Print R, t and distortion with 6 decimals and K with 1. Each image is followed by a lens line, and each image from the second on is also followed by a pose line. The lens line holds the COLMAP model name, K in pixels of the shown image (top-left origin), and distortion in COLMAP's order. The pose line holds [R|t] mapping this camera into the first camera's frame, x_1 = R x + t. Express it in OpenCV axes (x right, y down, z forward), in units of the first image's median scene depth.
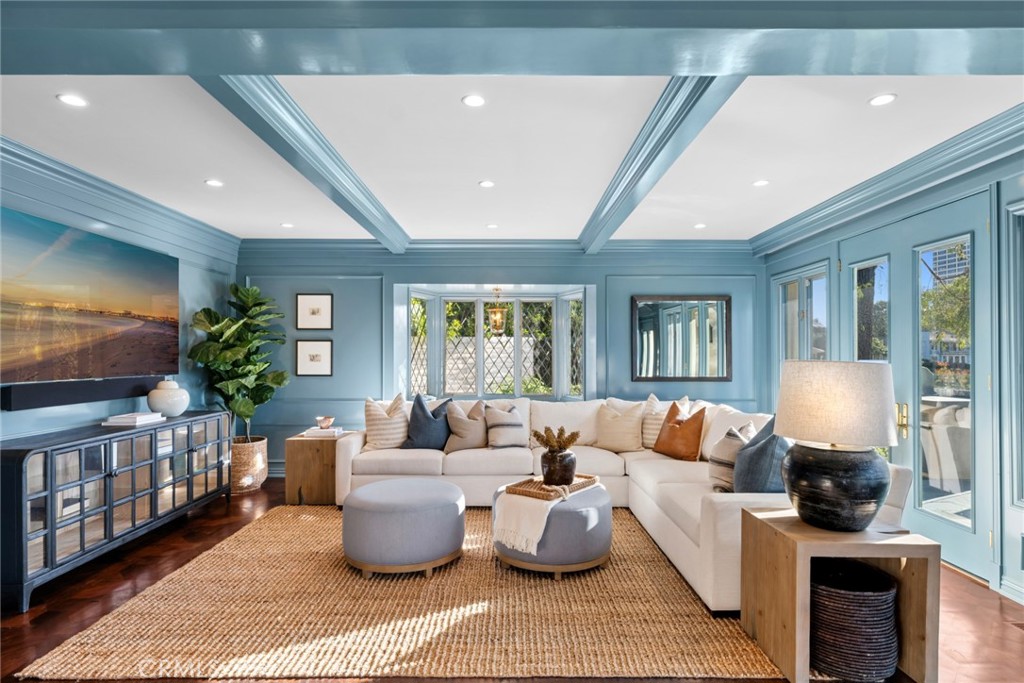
lens RADIAL K [[547.7, 0, 514.2], [0, 547.7, 347.0], [0, 0, 1]] dist [-0.000007, 0.000108]
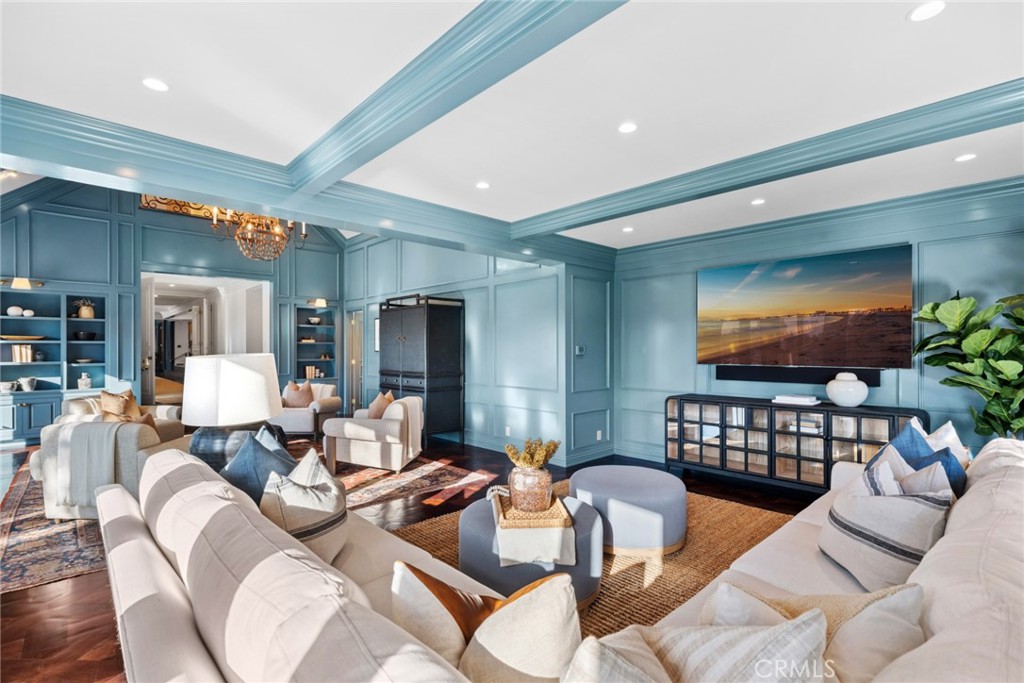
lens RADIAL K [[472.3, 0, 512.7], [0, 472.3, 346.0], [0, 0, 1]] dist [0.004302, 0.000381]
pose [[-0.726025, 0.001382, -0.687667, 0.295425], [0.011654, 0.999879, -0.010294, 0.006132], [0.687569, -0.015488, -0.725954, 0.805279]]
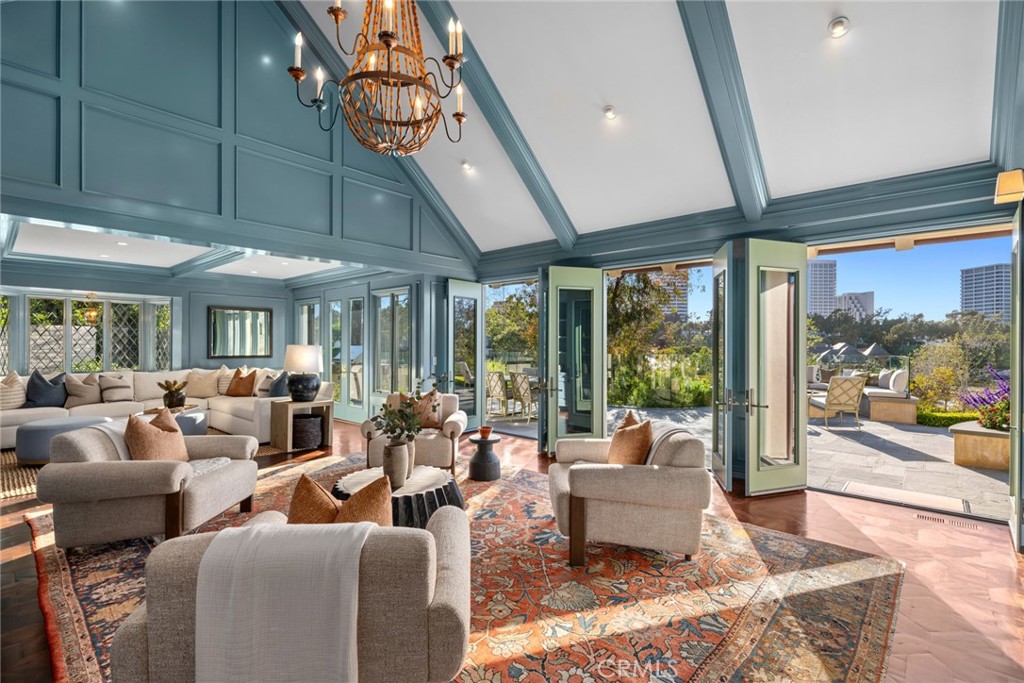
lens RADIAL K [[472.3, 0, 516.9], [0, 472.3, 338.3], [0, 0, 1]] dist [0.004302, 0.000381]
pose [[0.667889, 0.008056, 0.744217, -0.267019], [-0.013547, 0.999907, 0.001333, -0.014432], [-0.744137, -0.010972, 0.667937, -0.760552]]
